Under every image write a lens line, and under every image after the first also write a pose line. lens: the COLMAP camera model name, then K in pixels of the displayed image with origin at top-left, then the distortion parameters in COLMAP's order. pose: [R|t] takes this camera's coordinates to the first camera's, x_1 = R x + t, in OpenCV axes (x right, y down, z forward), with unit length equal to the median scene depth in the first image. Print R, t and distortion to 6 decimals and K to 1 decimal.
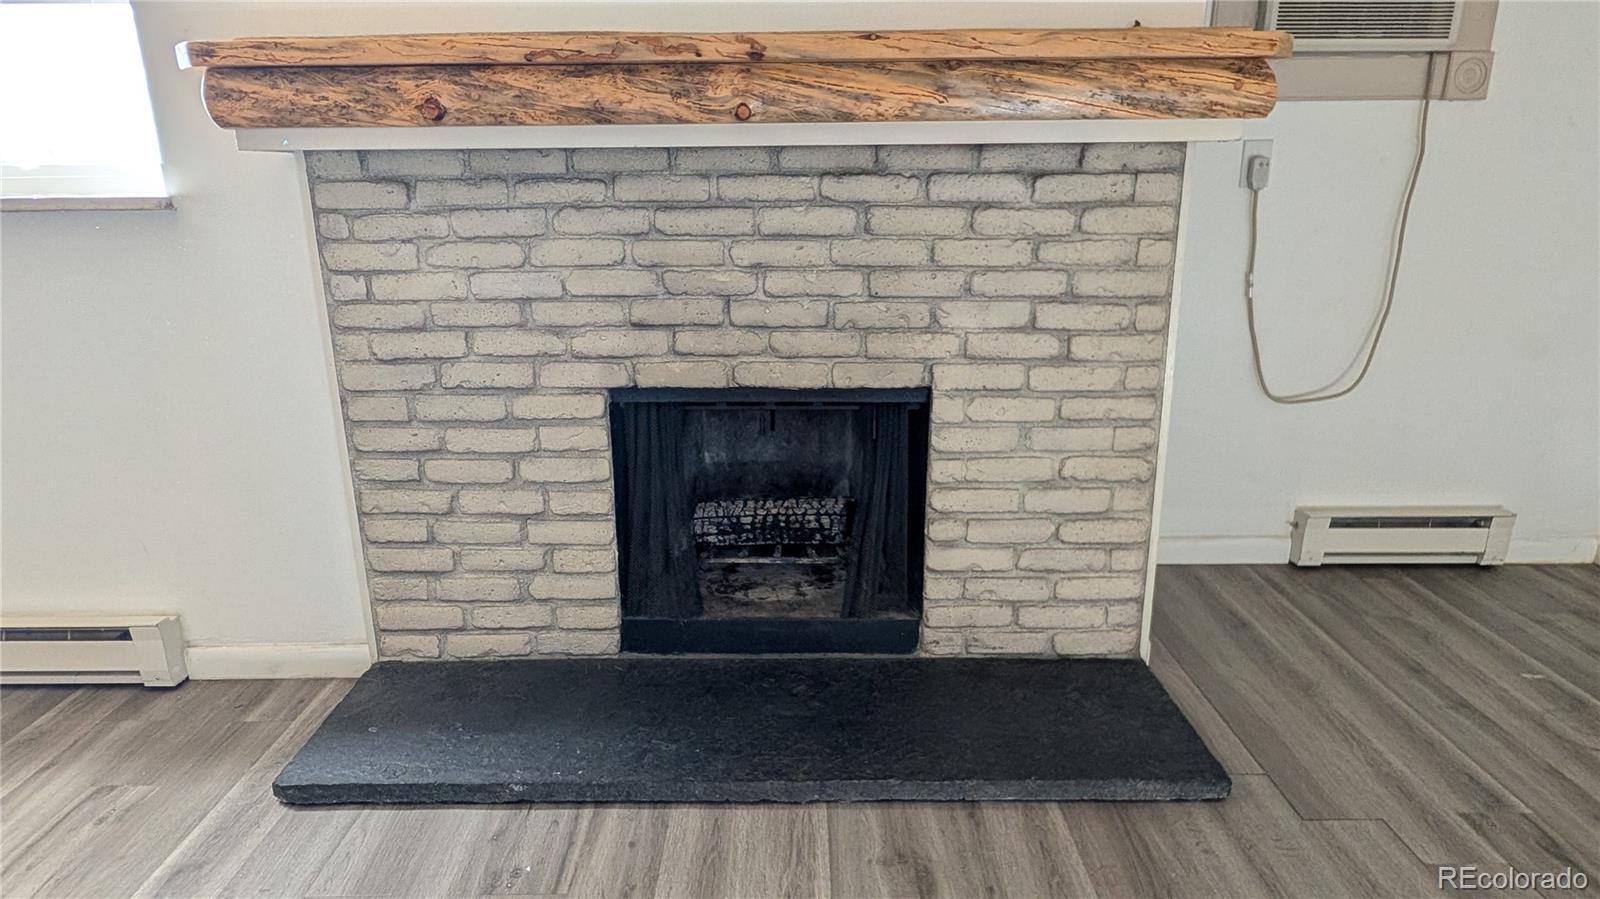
lens RADIAL K [[971.3, 0, 801.0], [0, 971.3, 469.5], [0, 0, 1]] dist [-0.000729, 0.001315]
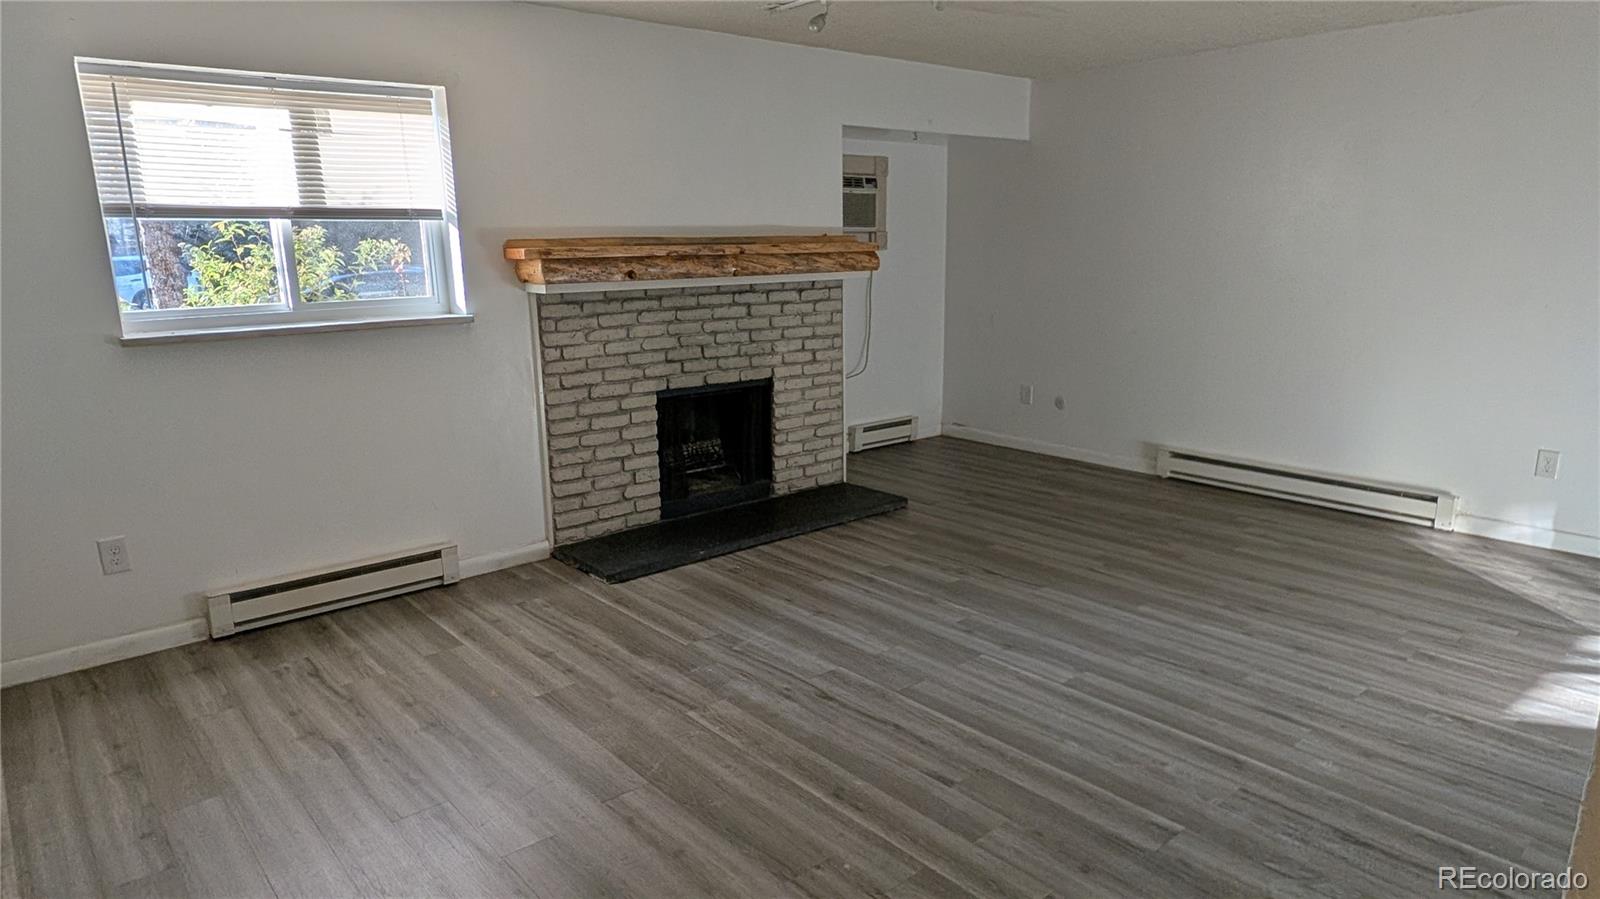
lens RADIAL K [[971.3, 0, 801.0], [0, 971.3, 469.5], [0, 0, 1]] dist [-0.000729, 0.001315]
pose [[0.756673, -0.151329, 0.636038, -1.385173], [0.190008, 0.981754, 0.007537, 0.135713], [-0.625574, 0.115149, 0.771621, -0.880205]]
